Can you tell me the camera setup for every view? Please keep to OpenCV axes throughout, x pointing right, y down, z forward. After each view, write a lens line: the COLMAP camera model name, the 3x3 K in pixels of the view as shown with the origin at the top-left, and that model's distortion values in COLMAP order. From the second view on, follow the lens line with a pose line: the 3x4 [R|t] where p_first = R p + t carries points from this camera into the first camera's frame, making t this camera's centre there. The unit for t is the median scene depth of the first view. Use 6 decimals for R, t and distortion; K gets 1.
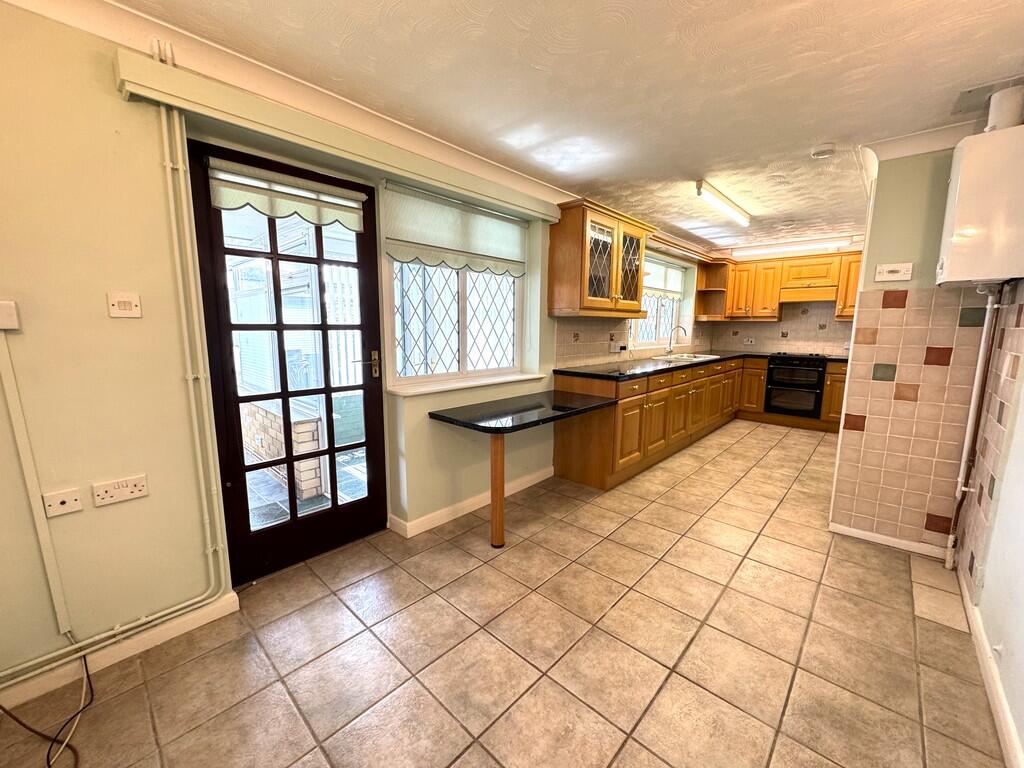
lens RADIAL K [[405.7, 0, 512.0], [0, 405.7, 384.0], [0, 0, 1]] dist [-0.001509, 0.000129]
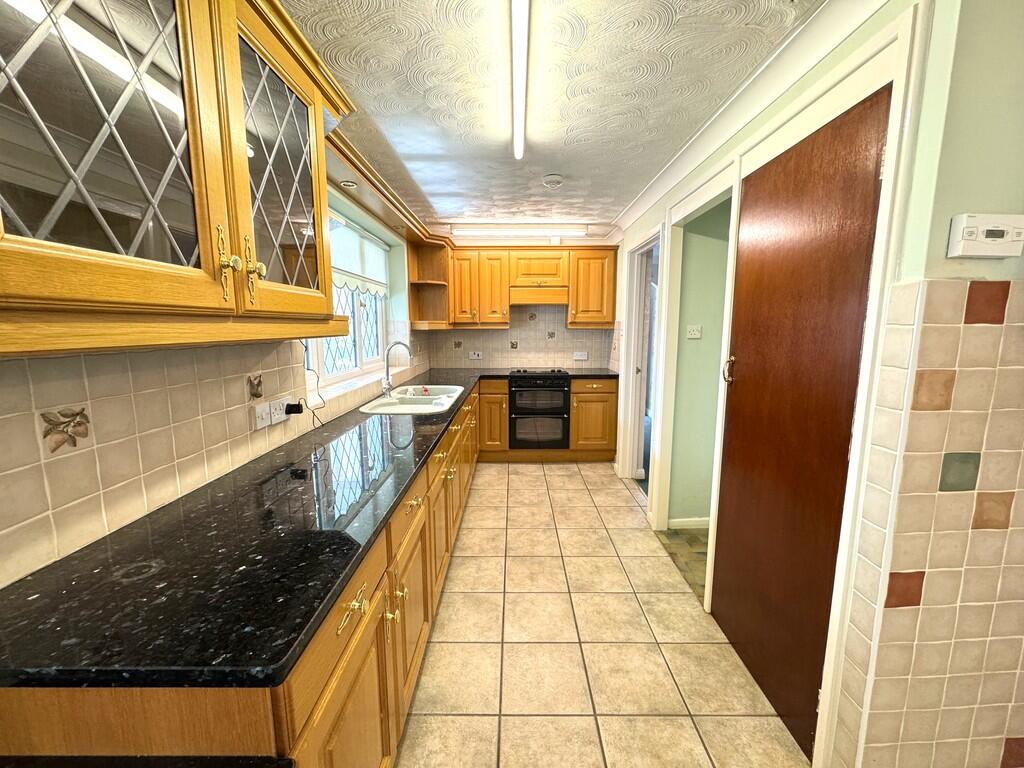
lens RADIAL K [[405.7, 0, 512.0], [0, 405.7, 384.0], [0, 0, 1]] dist [-0.001509, 0.000129]
pose [[0.730153, -0.105228, 0.675132, 0.137679], [0.105629, 0.993575, 0.040623, -0.089024], [-0.675069, 0.041652, 0.736578, 0.471375]]
